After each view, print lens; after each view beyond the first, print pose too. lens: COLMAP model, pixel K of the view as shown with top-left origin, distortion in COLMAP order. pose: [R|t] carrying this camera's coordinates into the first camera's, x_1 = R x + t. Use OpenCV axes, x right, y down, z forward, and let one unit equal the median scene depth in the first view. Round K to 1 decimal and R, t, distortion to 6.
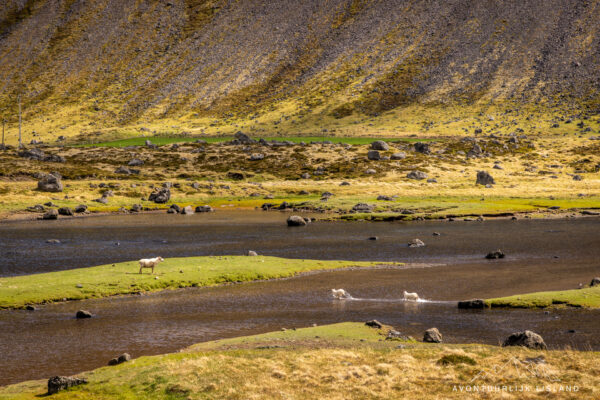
lens RADIAL K [[1790.1, 0, 302.9], [0, 1790.1, 202.0], [0, 0, 1]] dist [0.015075, 0.000000]
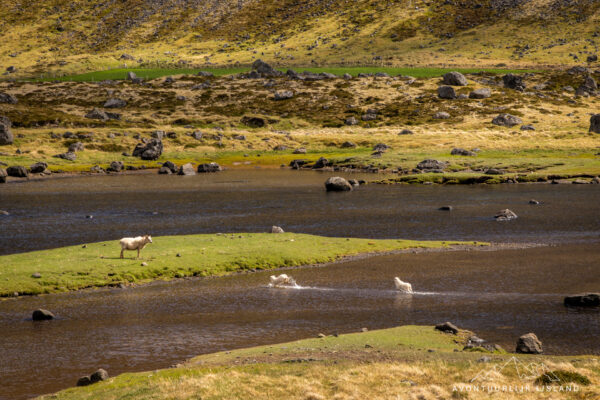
lens RADIAL K [[1790.1, 0, 298.8], [0, 1790.1, 198.6], [0, 0, 1]] dist [0.015075, 0.000000]
pose [[0.999855, -0.001807, -0.016933, -0.007408], [0.001997, 0.999935, 0.011213, 0.008243], [0.016911, -0.011245, 0.999794, 0.282743]]
